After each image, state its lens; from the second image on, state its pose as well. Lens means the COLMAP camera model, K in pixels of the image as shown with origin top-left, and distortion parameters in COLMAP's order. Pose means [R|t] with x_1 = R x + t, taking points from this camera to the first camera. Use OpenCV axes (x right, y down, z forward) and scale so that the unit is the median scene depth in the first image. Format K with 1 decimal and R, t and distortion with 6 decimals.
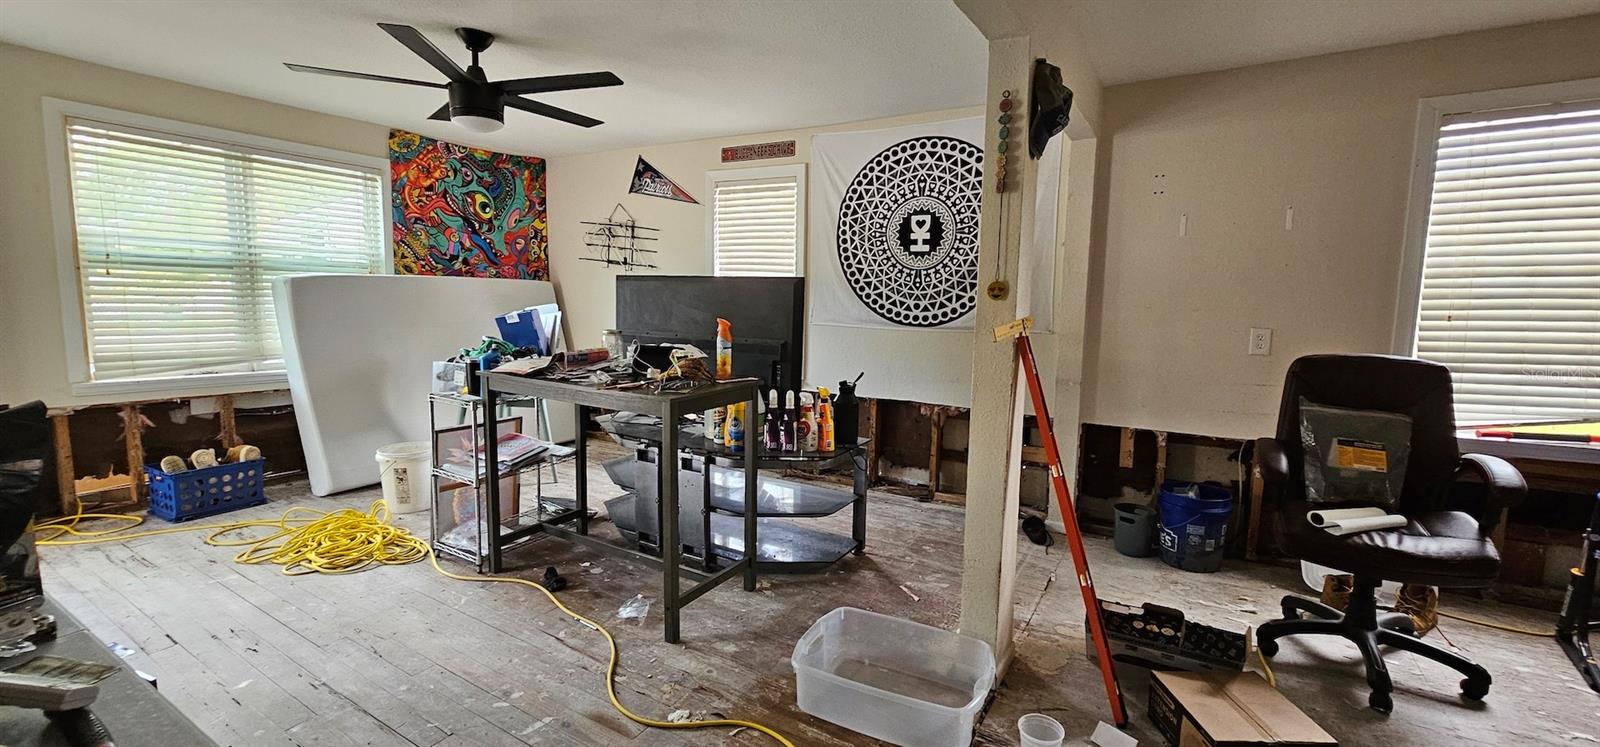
lens RADIAL K [[652.2, 0, 802.4], [0, 652.2, 367.1], [0, 0, 1]] dist [-0.000119, -0.000287]
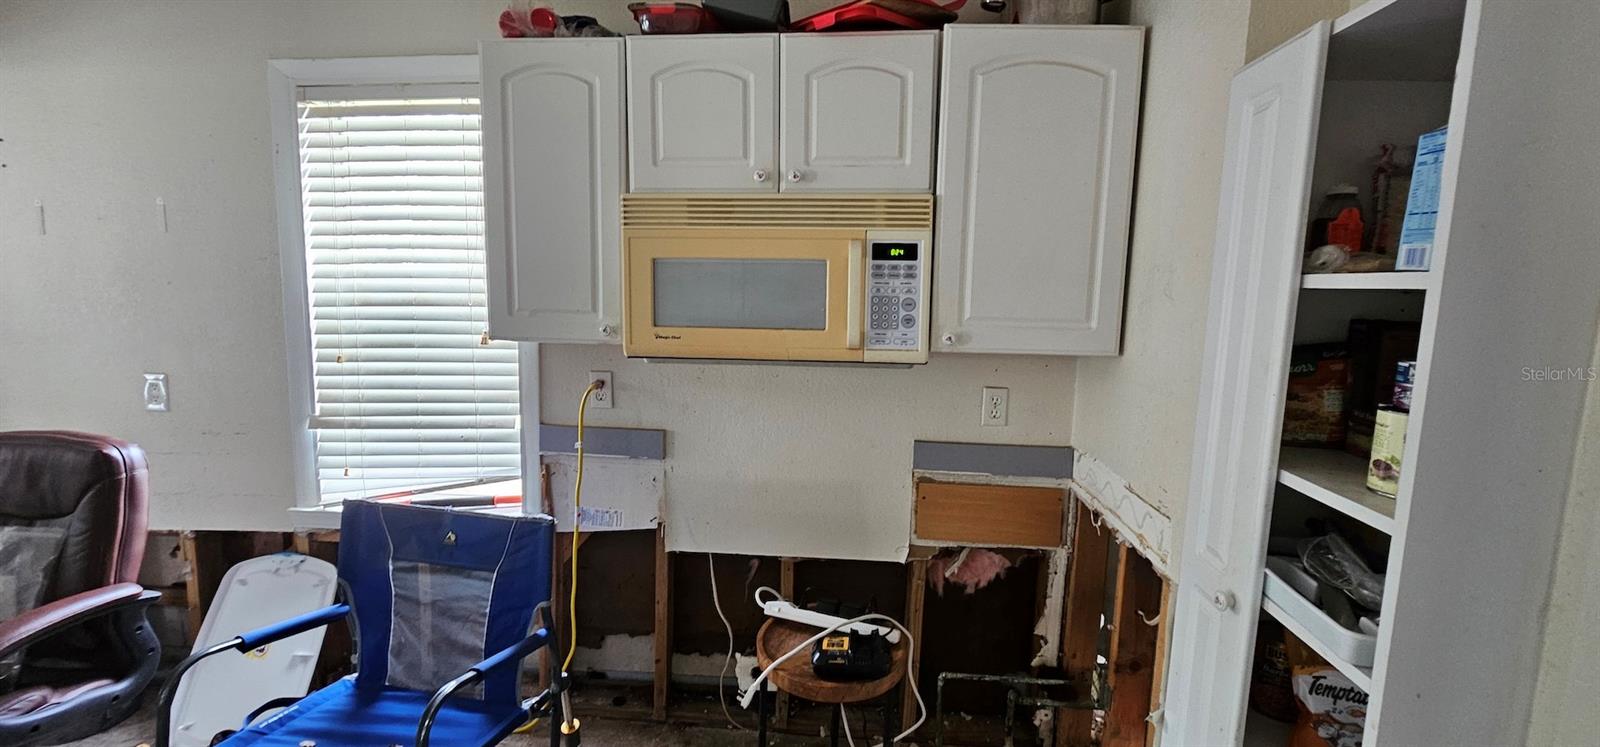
lens RADIAL K [[655.8, 0, 811.3], [0, 655.8, 366.2], [0, 0, 1]] dist [-0.000107, 0.000332]
pose [[0.895263, -0.049226, 0.442811, 0.791971], [0.039469, 0.998733, 0.031231, -0.047492], [-0.443787, -0.010483, 0.896071, 0.045701]]
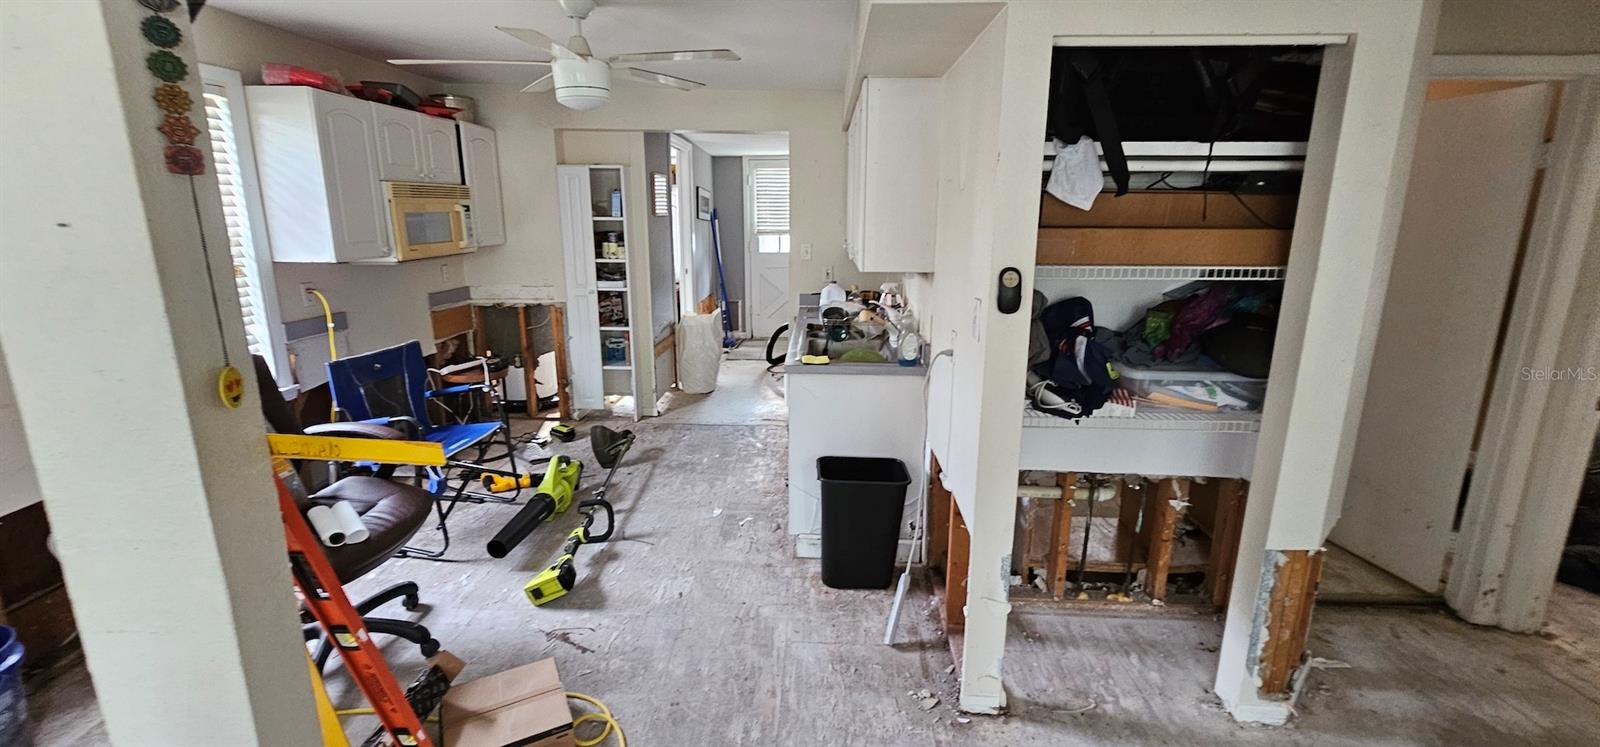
lens RADIAL K [[652.2, 0, 802.4], [0, 652.2, 367.1], [0, 0, 1]] dist [-0.000119, -0.000287]
pose [[-0.496978, -0.216511, 0.840319, -0.138457], [0.083396, 0.951974, 0.294601, -0.121646], [-0.863747, 0.216489, -0.455054, 0.437124]]
